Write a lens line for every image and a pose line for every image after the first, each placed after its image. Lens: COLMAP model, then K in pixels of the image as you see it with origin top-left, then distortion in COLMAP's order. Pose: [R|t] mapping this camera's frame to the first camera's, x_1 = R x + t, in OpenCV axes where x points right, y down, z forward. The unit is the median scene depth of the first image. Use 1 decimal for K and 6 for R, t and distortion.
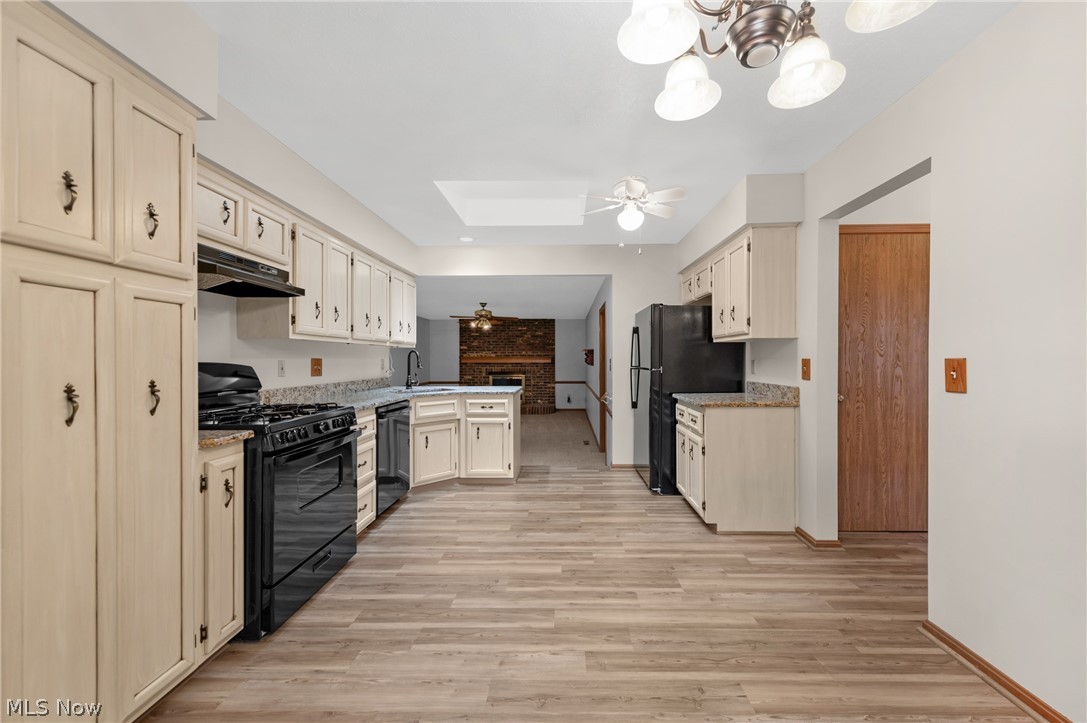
lens RADIAL K [[432.2, 0, 558.8], [0, 432.2, 359.2], [0, 0, 1]] dist [0.011180, -0.000499]
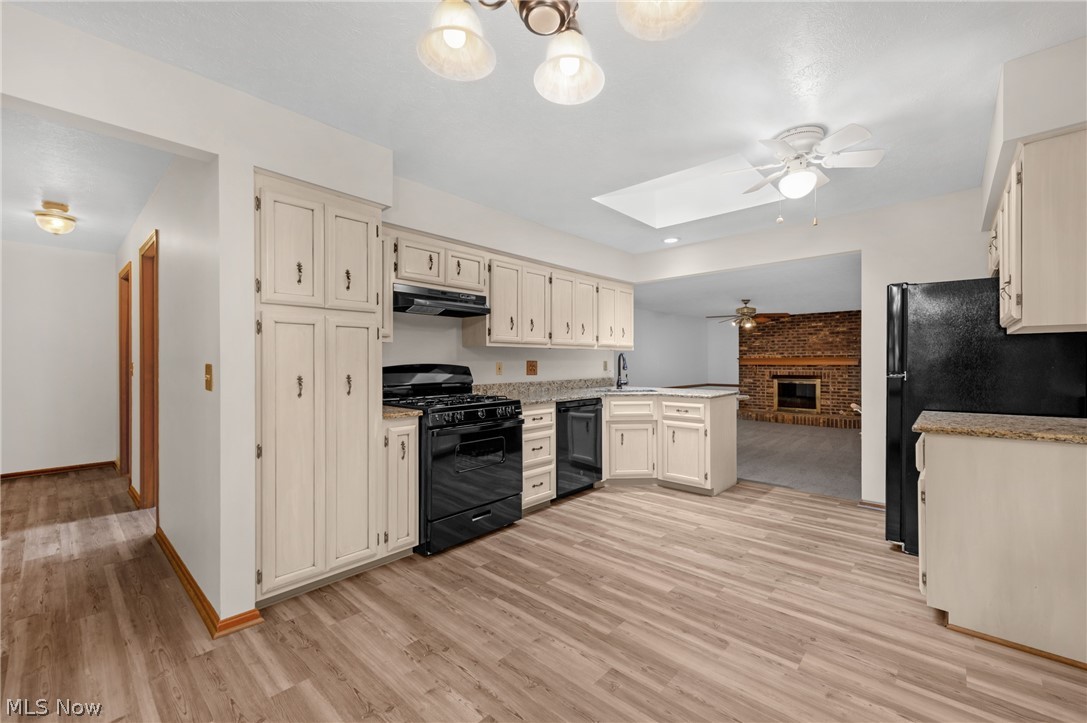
lens RADIAL K [[433.7, 0, 554.4], [0, 433.7, 363.4], [0, 0, 1]] dist [0.014248, -0.000388]
pose [[0.748680, -0.006847, -0.662896, 0.357408], [0.008811, 0.999961, -0.000379, 0.006305], [0.662872, -0.005557, 0.748712, 0.125356]]
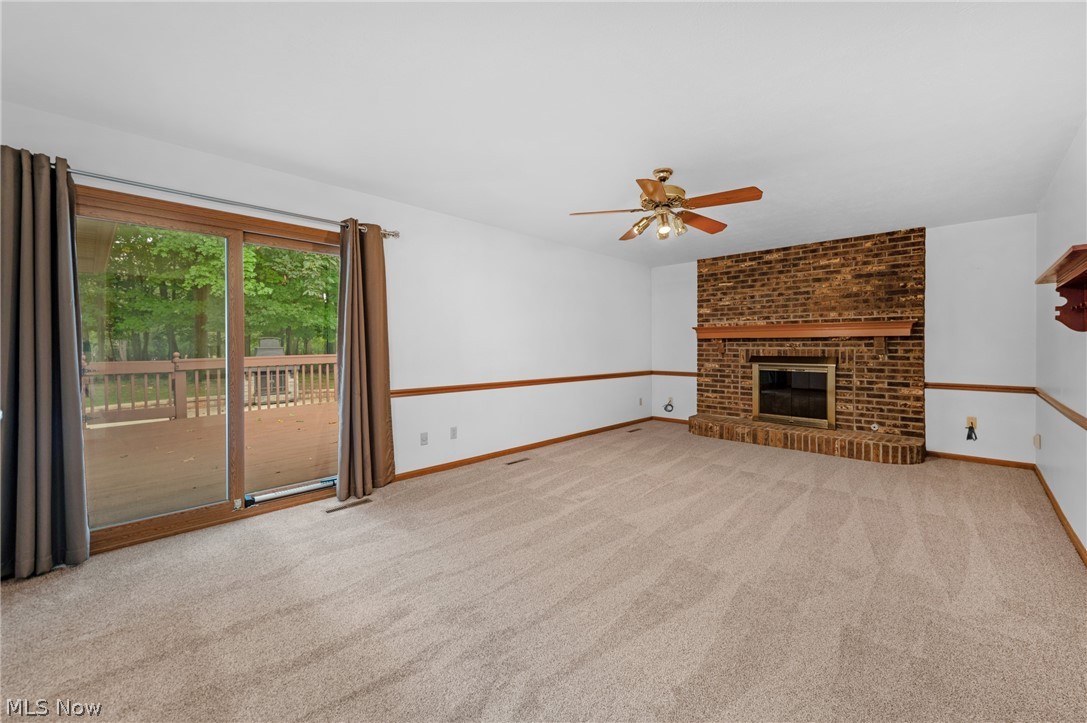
lens RADIAL K [[430.3, 0, 562.6], [0, 430.3, 347.7], [0, 0, 1]] dist [0.010355, -0.000245]
pose [[0.746683, 0.002221, -0.665177, 0.031099], [0.000459, 0.999992, 0.003854, 0.065271], [0.665180, -0.003183, 0.746676, 1.801304]]
